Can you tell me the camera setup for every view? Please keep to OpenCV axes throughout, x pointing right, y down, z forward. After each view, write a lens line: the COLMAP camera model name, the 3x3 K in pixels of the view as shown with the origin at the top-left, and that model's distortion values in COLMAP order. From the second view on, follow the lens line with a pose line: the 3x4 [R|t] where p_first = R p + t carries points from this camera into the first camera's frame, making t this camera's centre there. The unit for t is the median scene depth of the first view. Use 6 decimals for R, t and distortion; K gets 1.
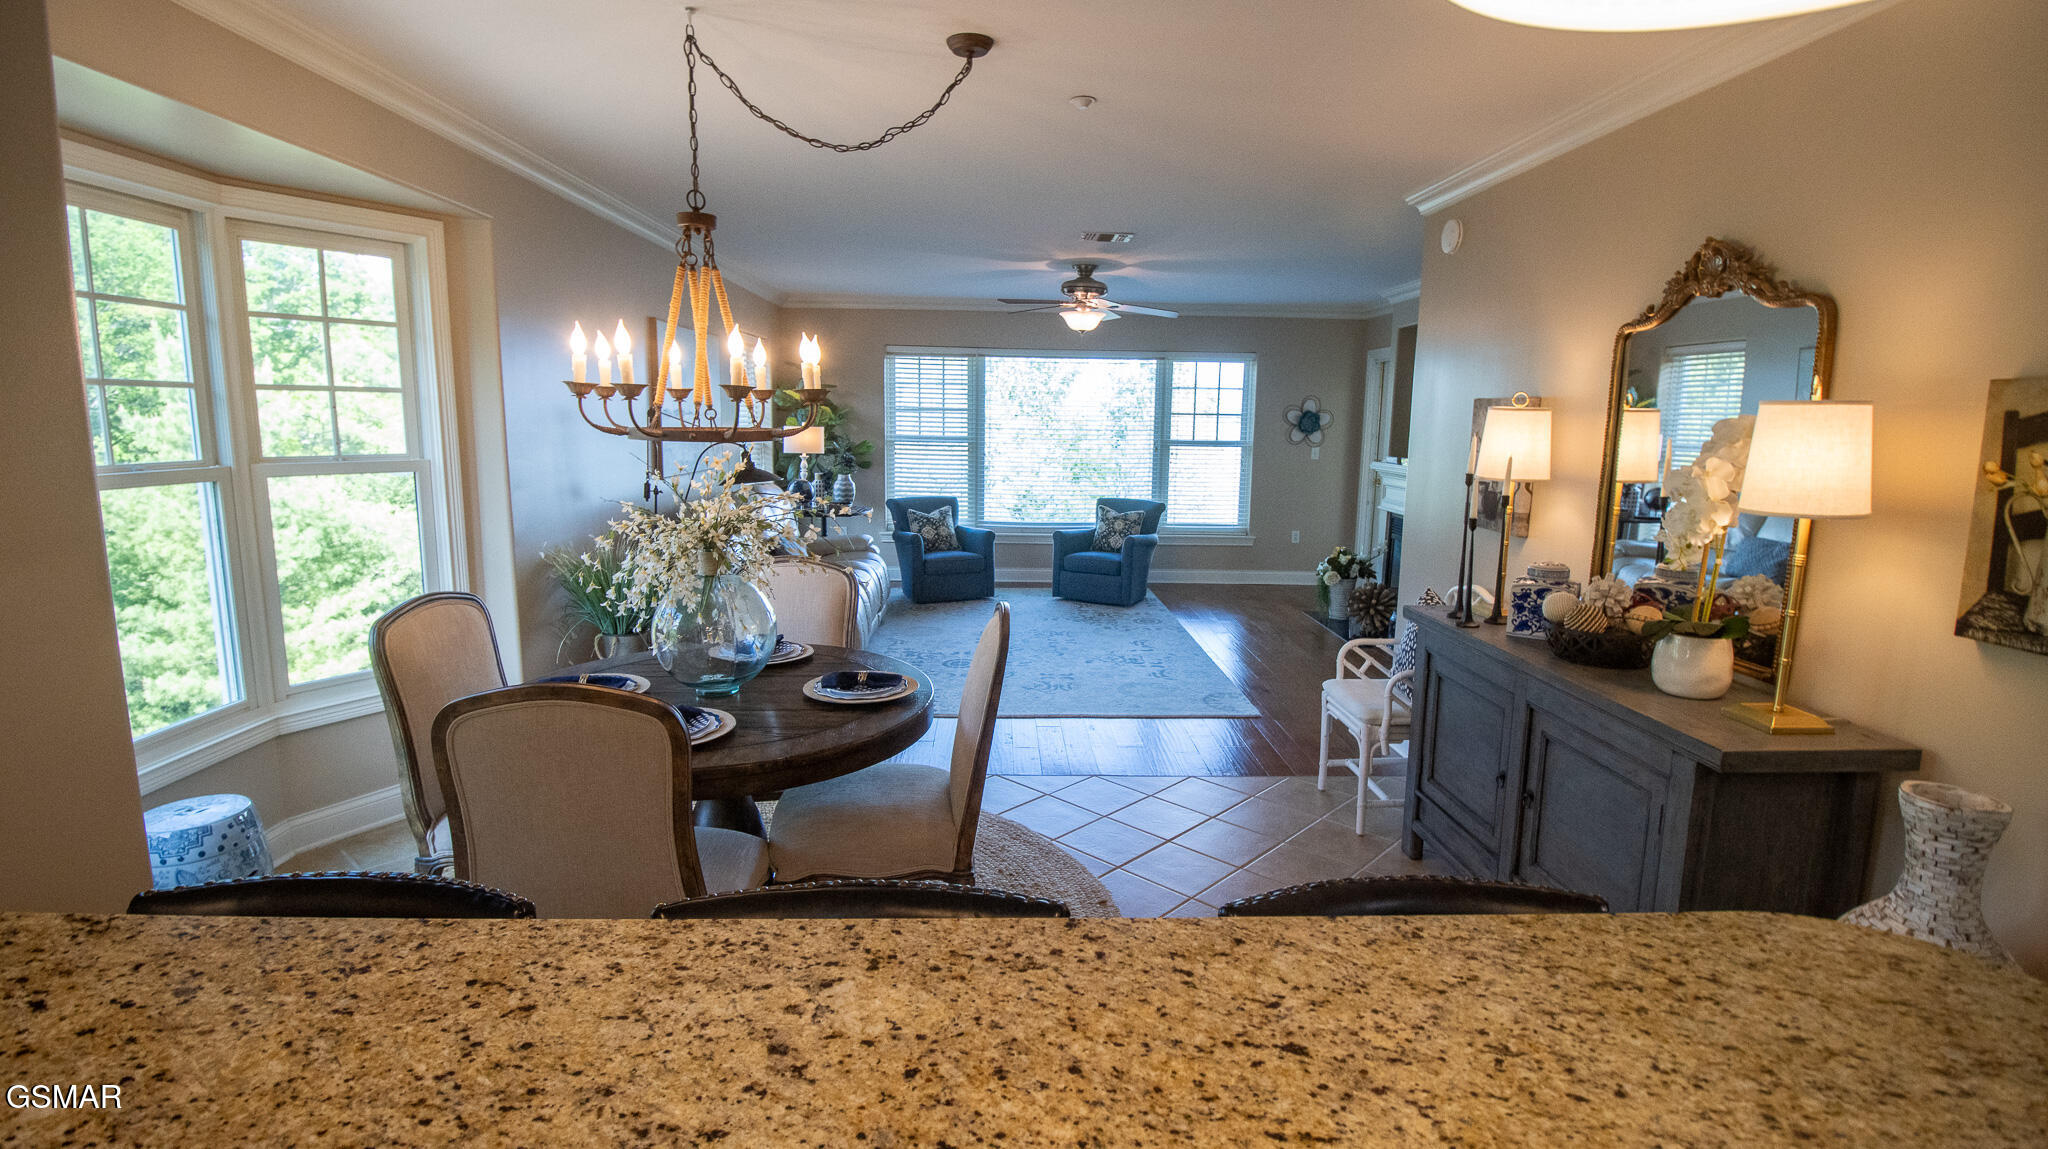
lens RADIAL K [[954.3, 0, 1032.3], [0, 954.3, 562.0], [0, 0, 1]] dist [-0.000065, -0.012989]
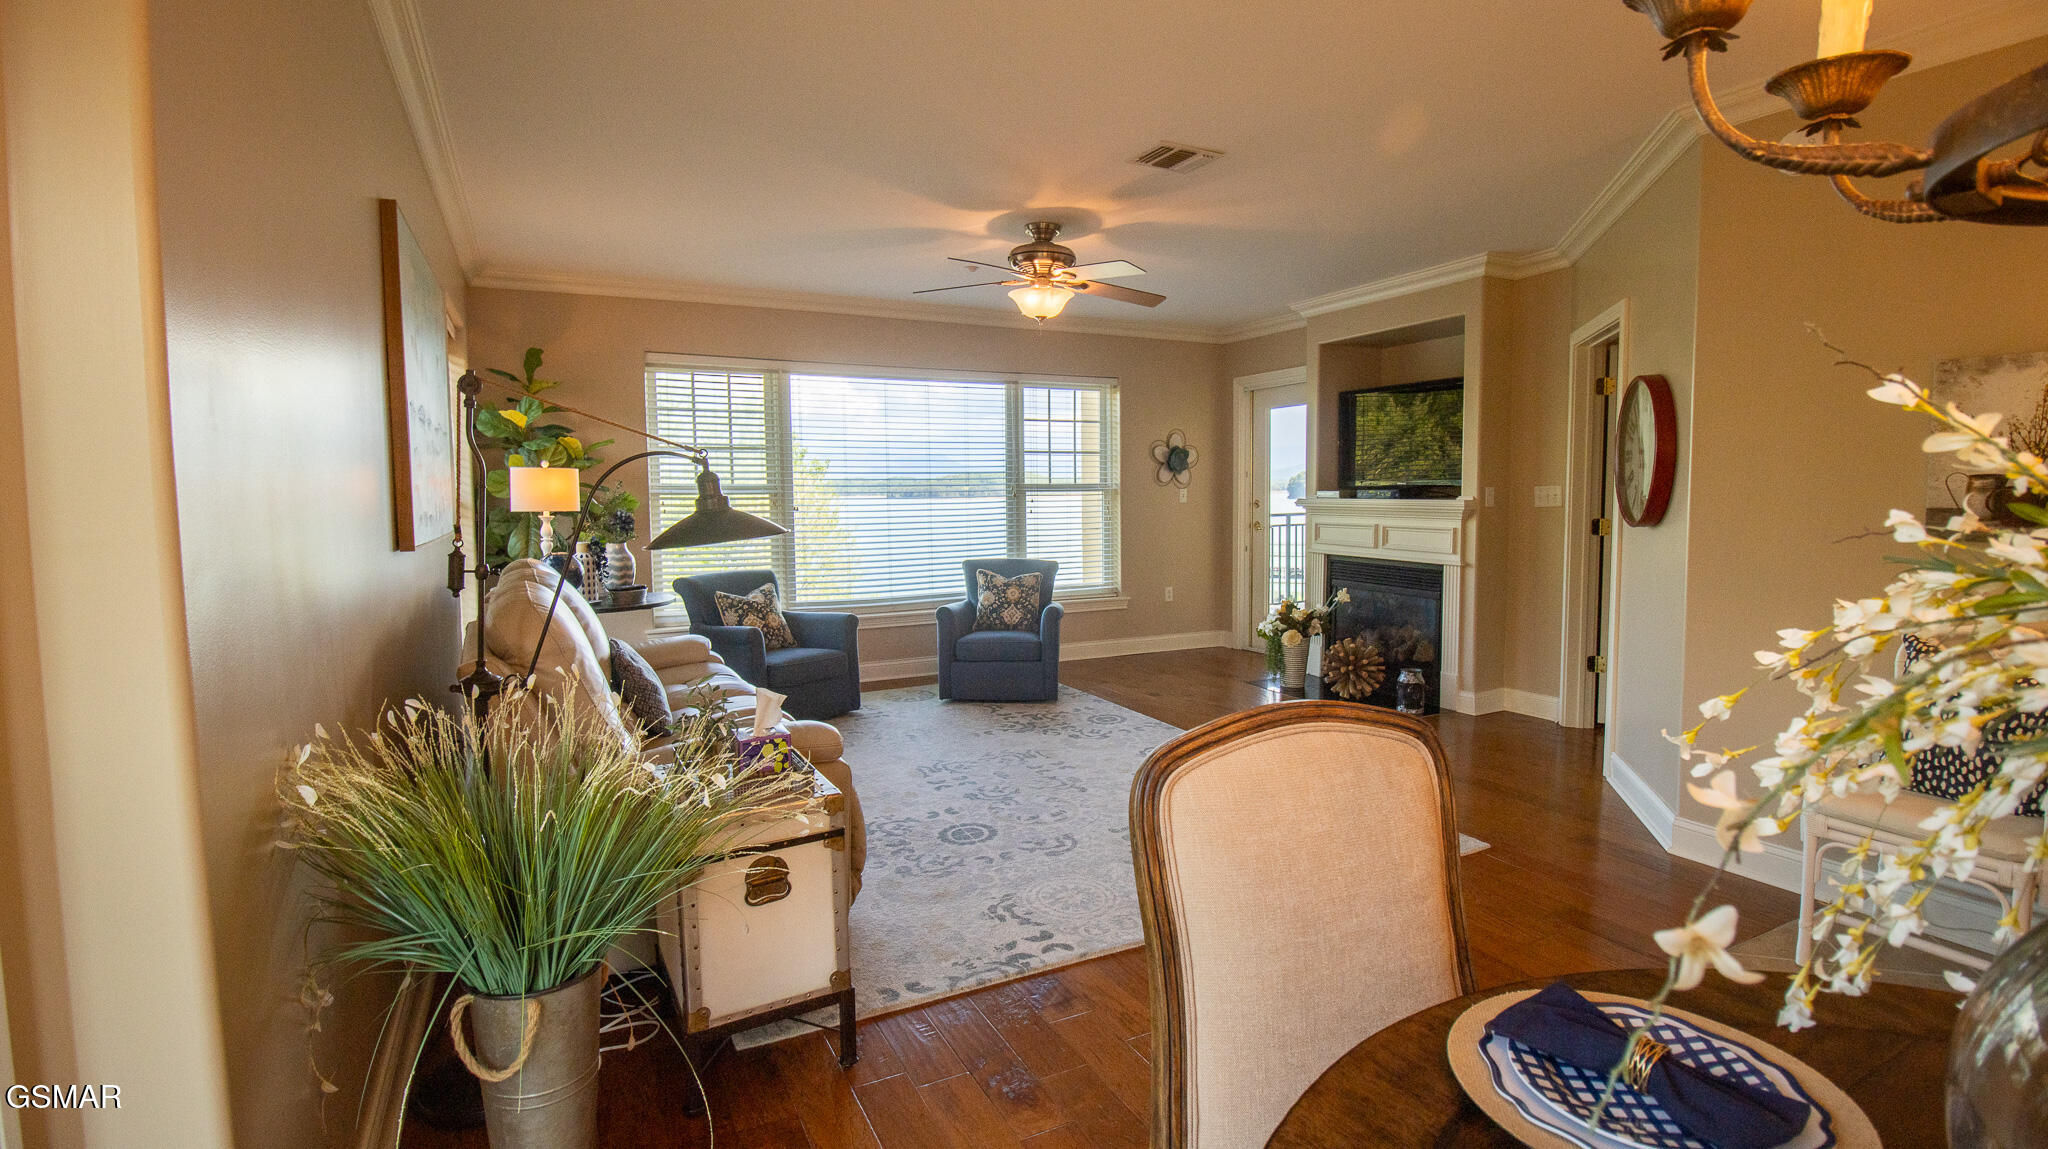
lens RADIAL K [[954.3, 0, 1032.3], [0, 954.3, 562.0], [0, 0, 1]] dist [-0.000065, -0.012989]
pose [[0.899021, -0.054600, 0.434487, -0.203461], [0.087585, 0.994568, -0.056243, -0.018292], [-0.429056, 0.088619, 0.898920, 0.293544]]
